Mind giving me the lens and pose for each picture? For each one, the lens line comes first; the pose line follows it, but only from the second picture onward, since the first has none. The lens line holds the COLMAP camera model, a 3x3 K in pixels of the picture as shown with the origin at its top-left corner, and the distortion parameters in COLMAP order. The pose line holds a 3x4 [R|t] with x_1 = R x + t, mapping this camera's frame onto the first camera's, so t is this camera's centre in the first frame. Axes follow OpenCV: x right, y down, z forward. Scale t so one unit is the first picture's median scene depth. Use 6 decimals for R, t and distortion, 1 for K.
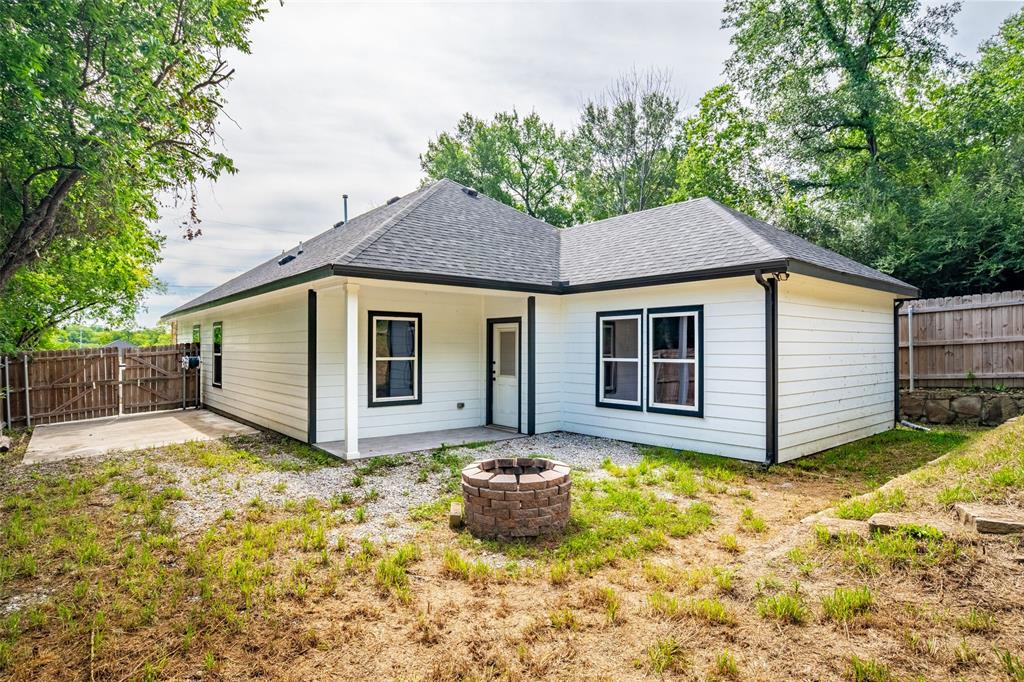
lens RADIAL K [[536.9, 0, 517.2], [0, 536.9, 344.5], [0, 0, 1]] dist [-0.001448, -0.000150]
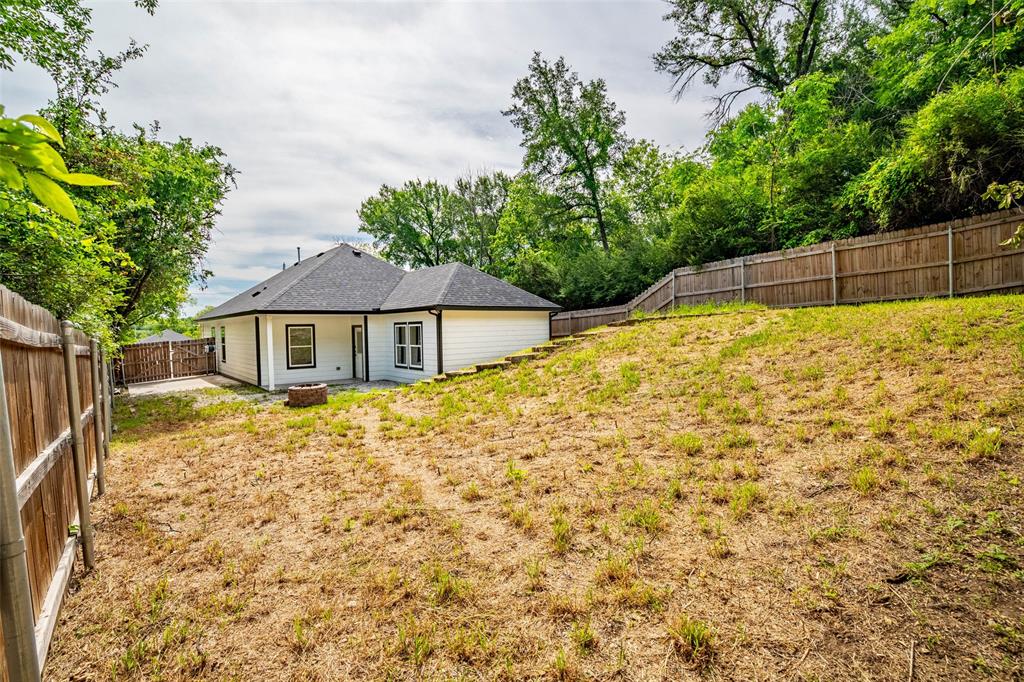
lens RADIAL K [[465.3, 0, 505.4], [0, 465.3, 343.6], [0, 0, 1]] dist [-0.007823, 0.002094]
pose [[0.999821, -0.017717, -0.006618, 0.529922], [0.017978, 0.998969, 0.041684, -0.041563], [0.005873, -0.041795, 0.999109, -0.736834]]
